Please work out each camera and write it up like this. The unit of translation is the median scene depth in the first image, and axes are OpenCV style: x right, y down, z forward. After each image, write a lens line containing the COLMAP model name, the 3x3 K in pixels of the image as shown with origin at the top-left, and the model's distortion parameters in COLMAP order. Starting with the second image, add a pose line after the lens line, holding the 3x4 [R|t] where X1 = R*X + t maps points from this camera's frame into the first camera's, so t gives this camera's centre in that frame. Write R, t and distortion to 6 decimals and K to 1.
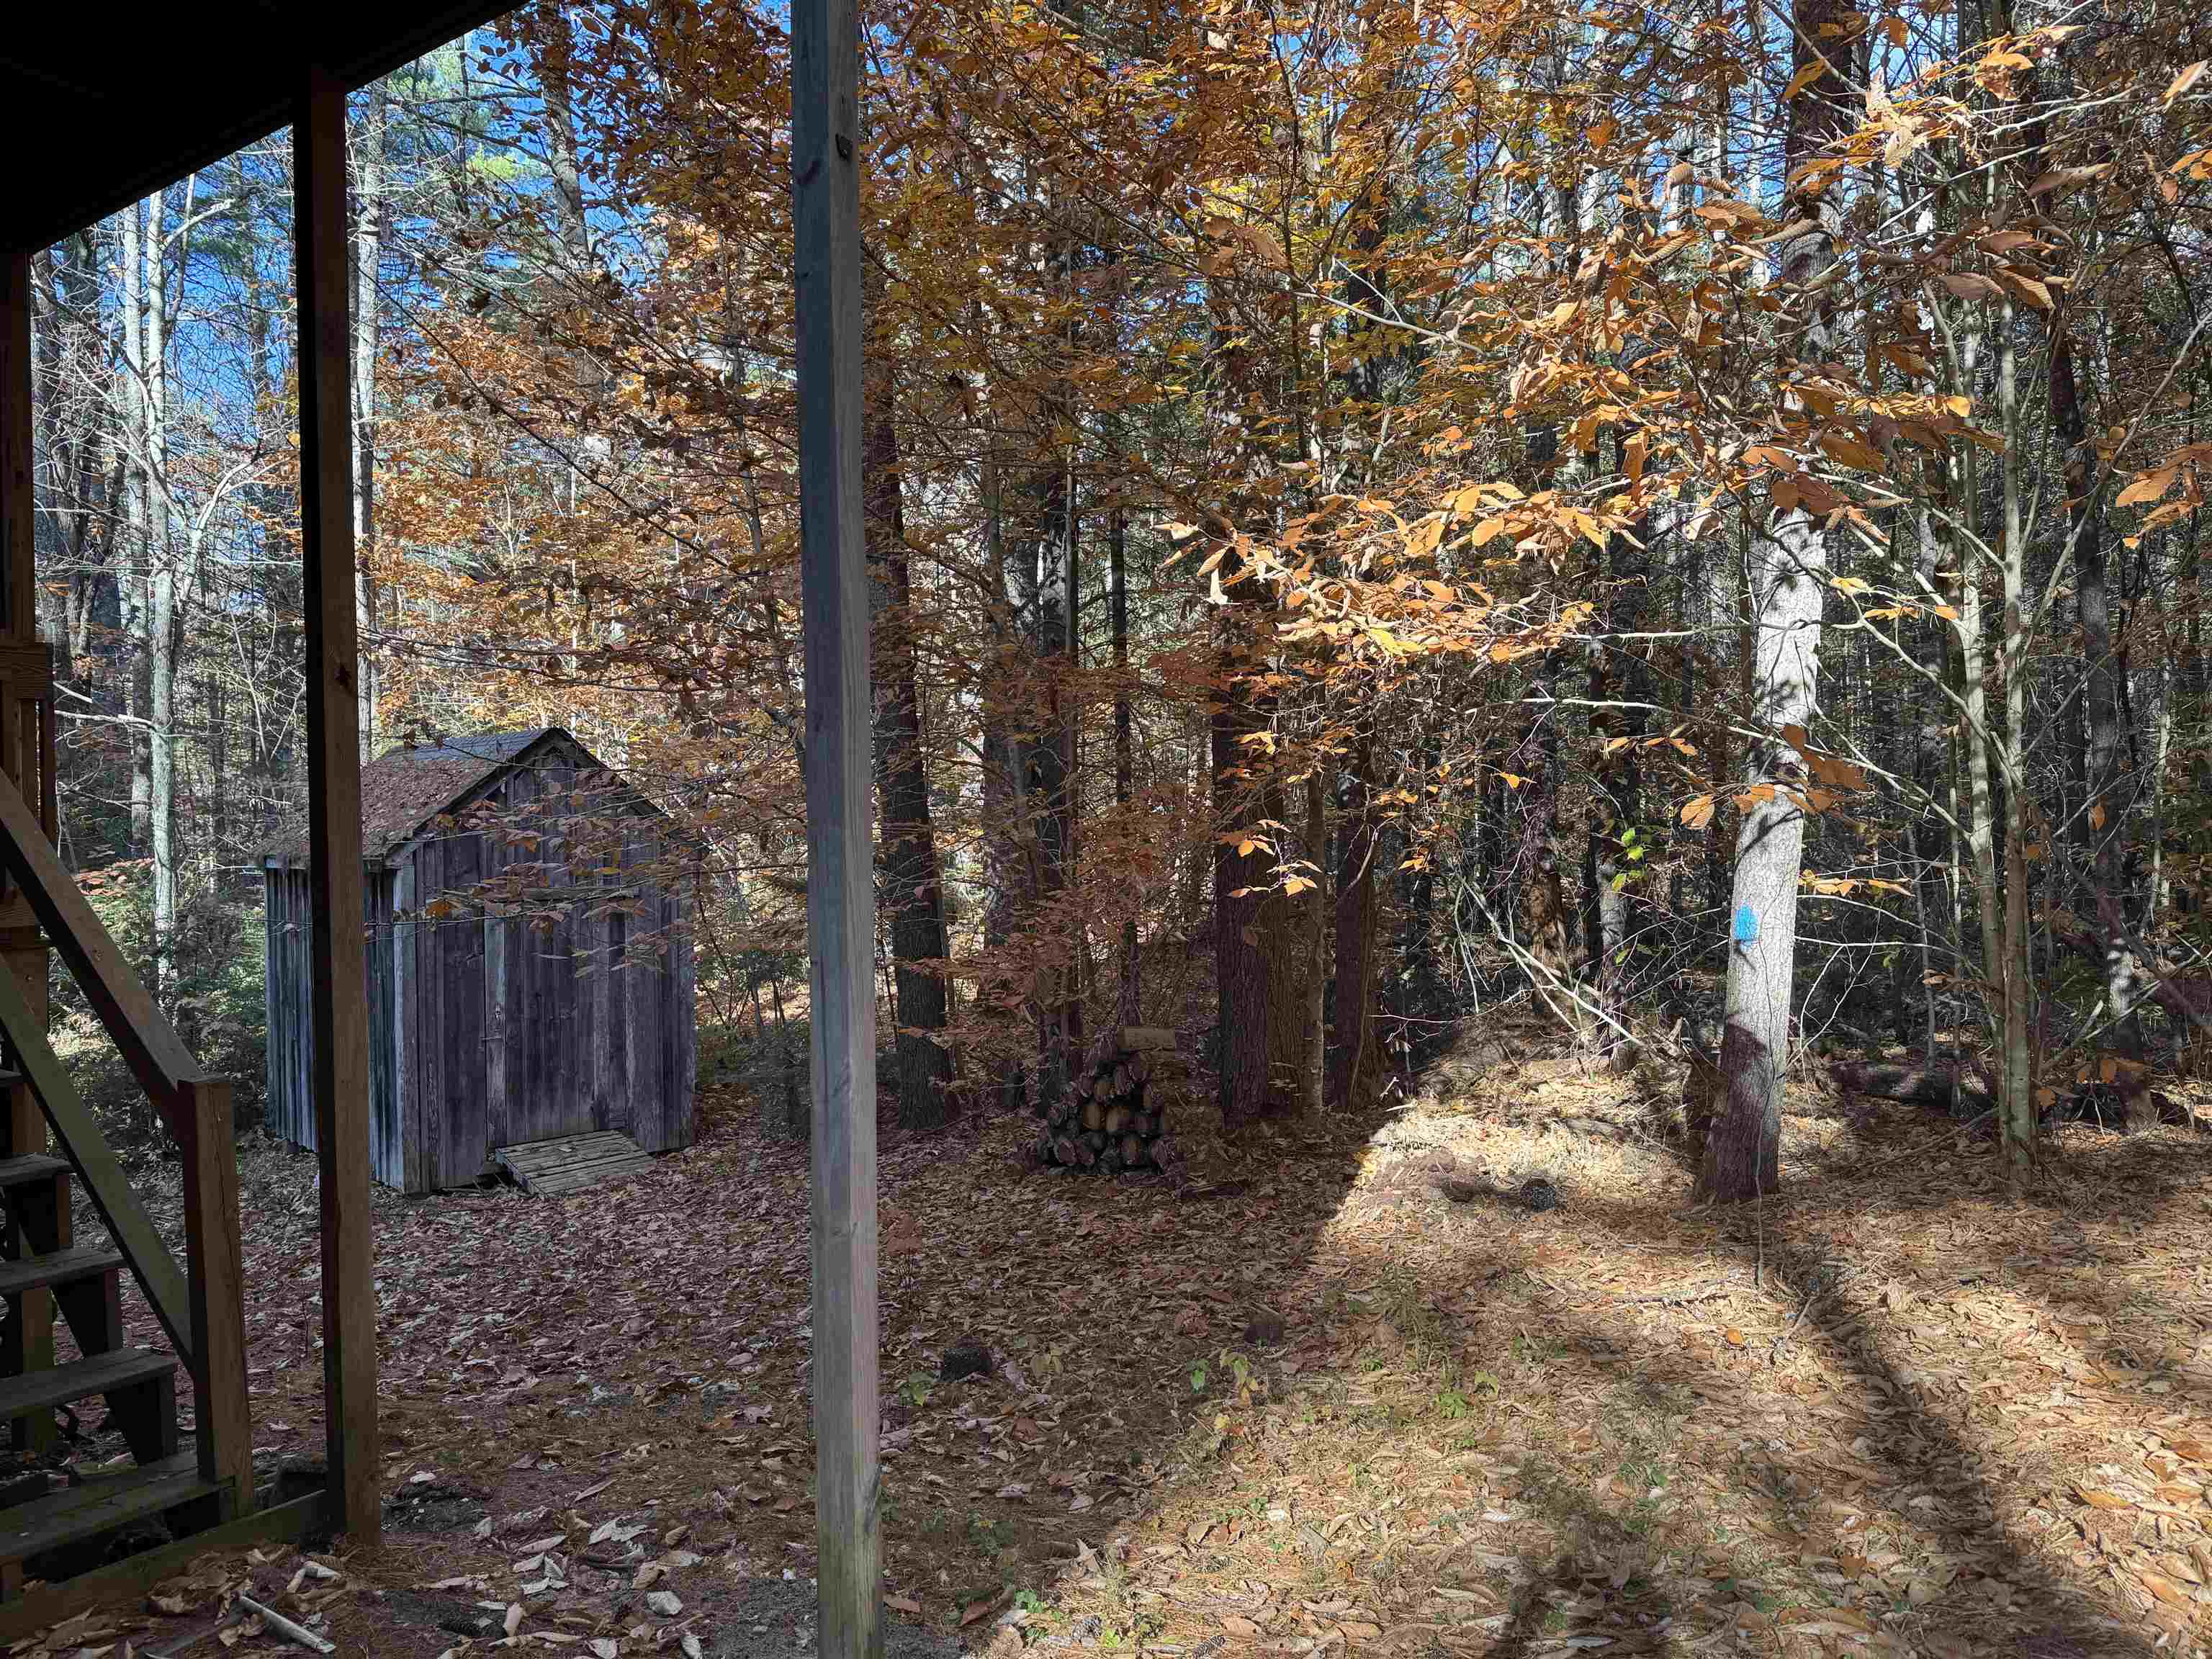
lens RADIAL K [[1488.2, 0, 1106.0], [0, 1488.2, 829.5], [0, 0, 1]] dist [0.045693, -0.085495]
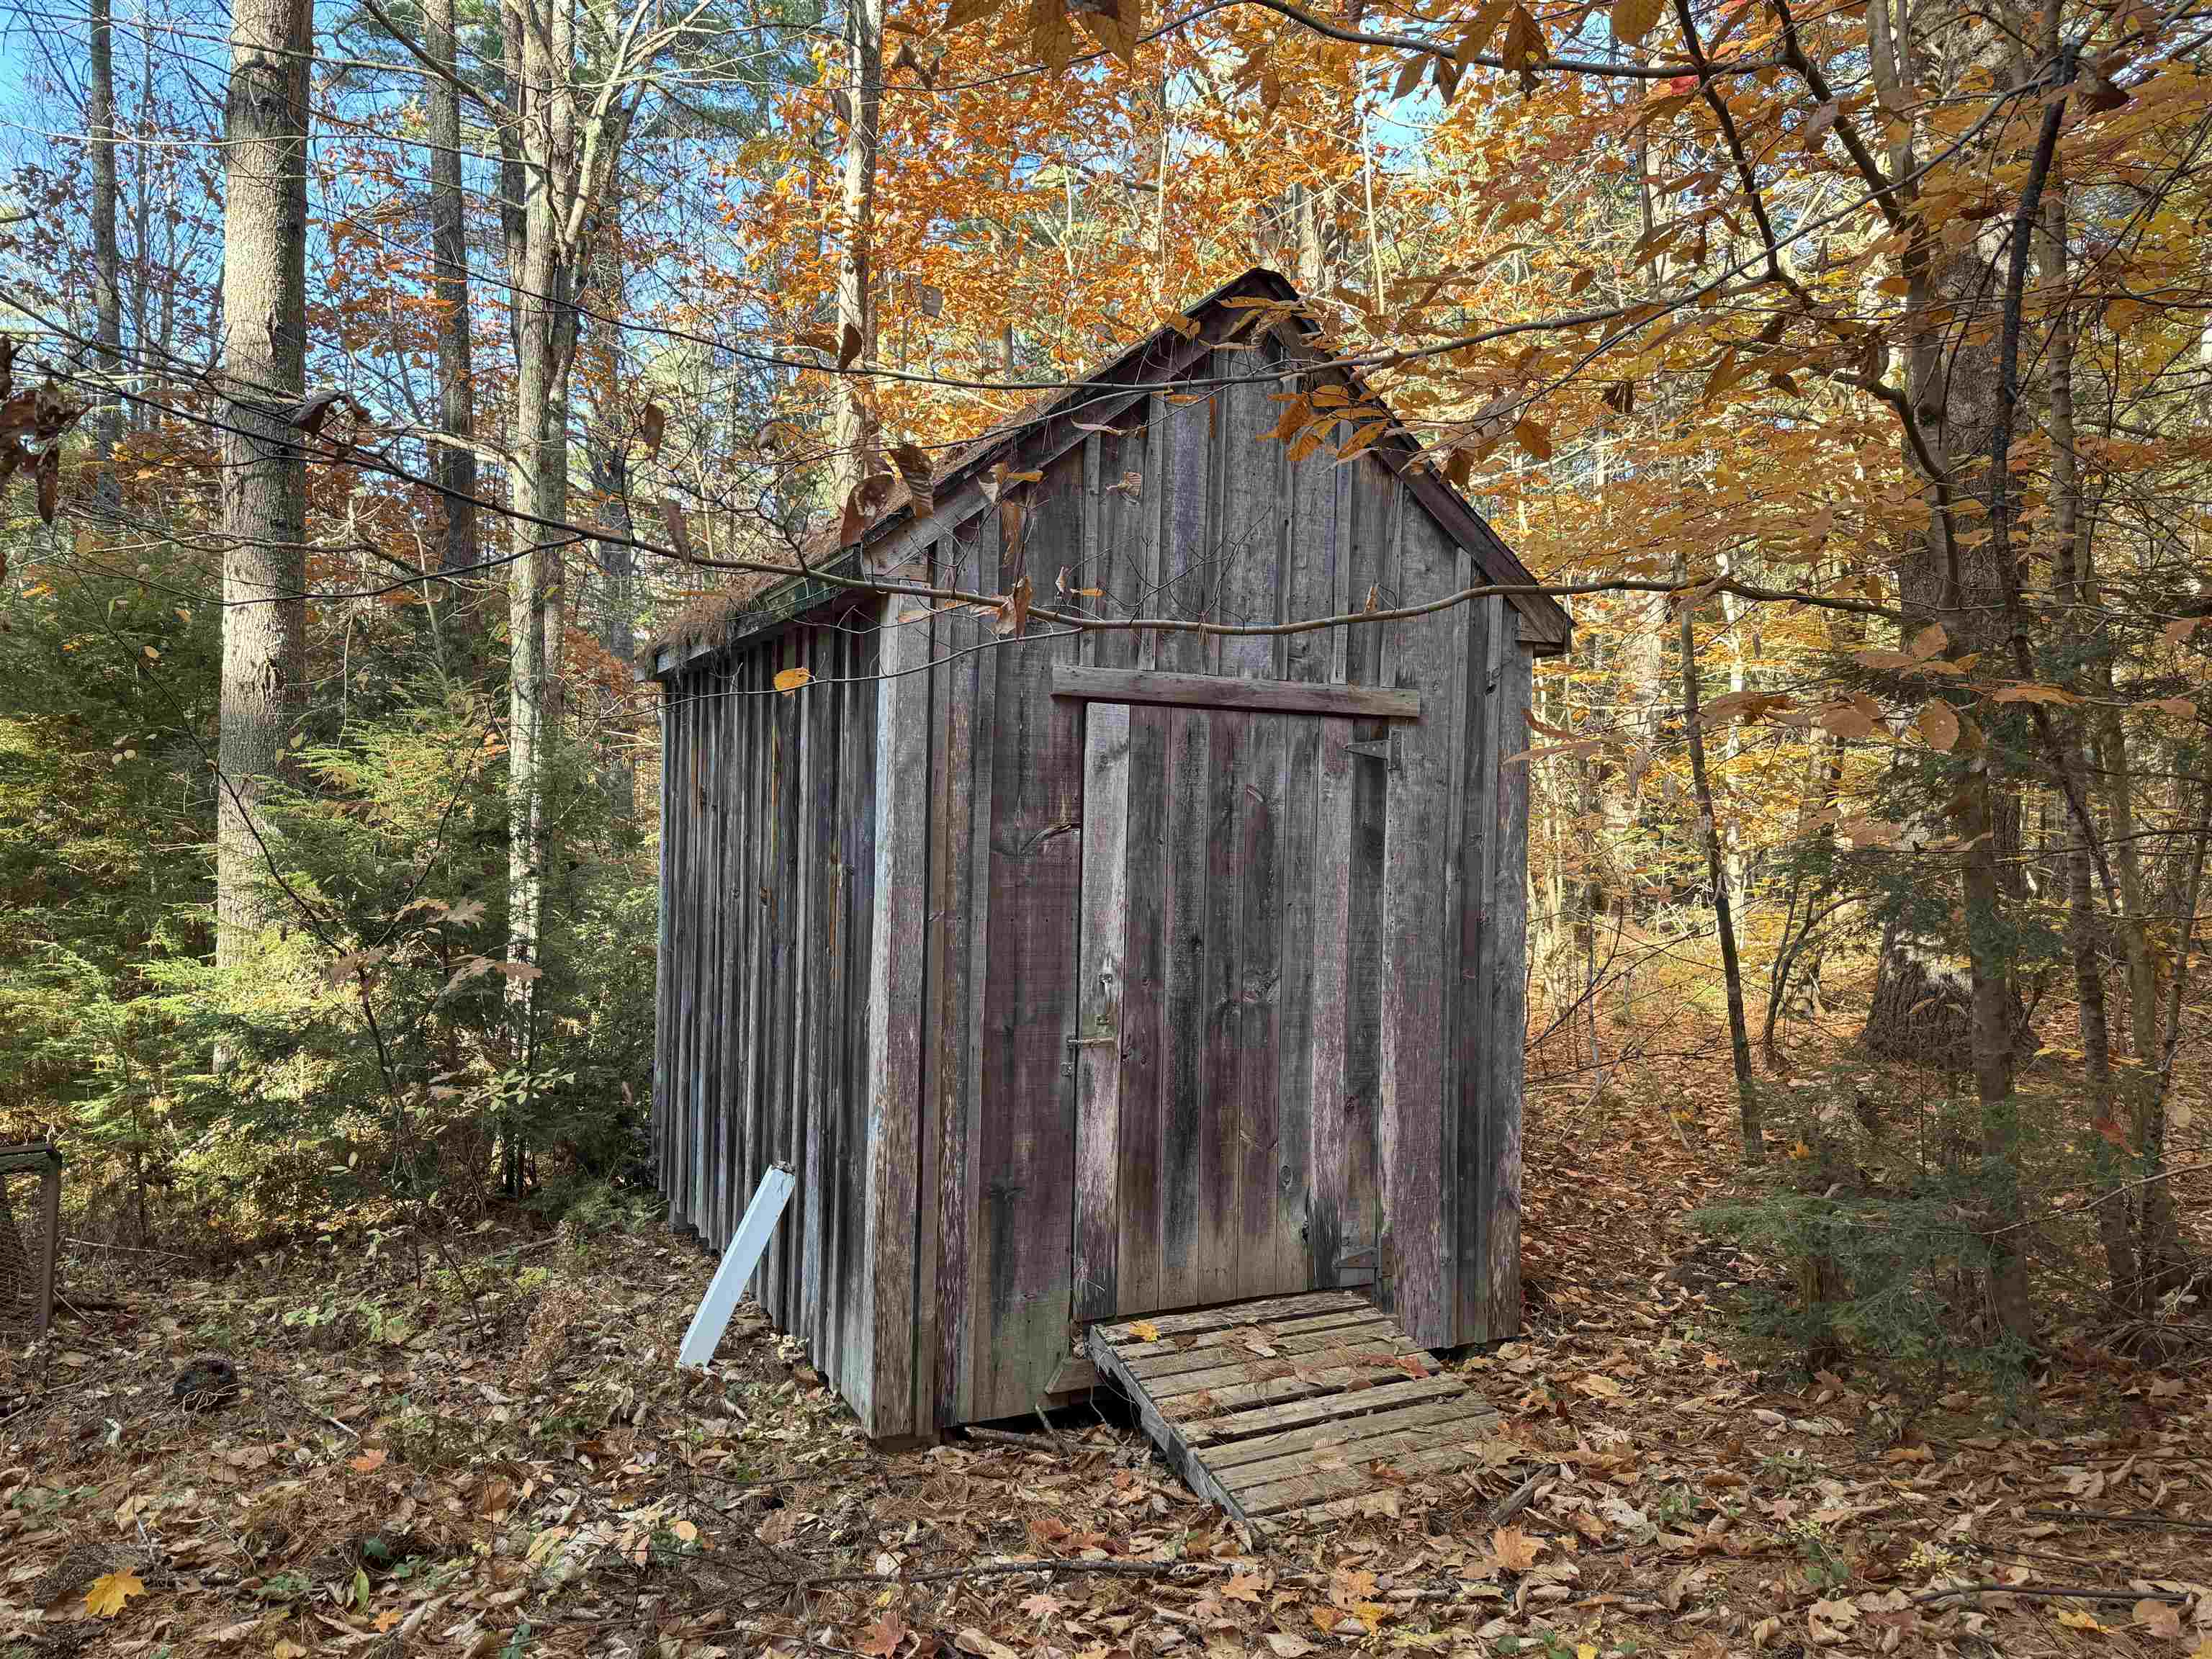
lens RADIAL K [[1488.2, 0, 1106.0], [0, 1488.2, 829.5], [0, 0, 1]] dist [0.045693, -0.085495]
pose [[0.955793, 0.036155, -0.291809, -0.291859], [-0.040634, 0.999131, -0.009302, 0.086506], [0.291219, 0.020748, 0.956431, 0.619055]]
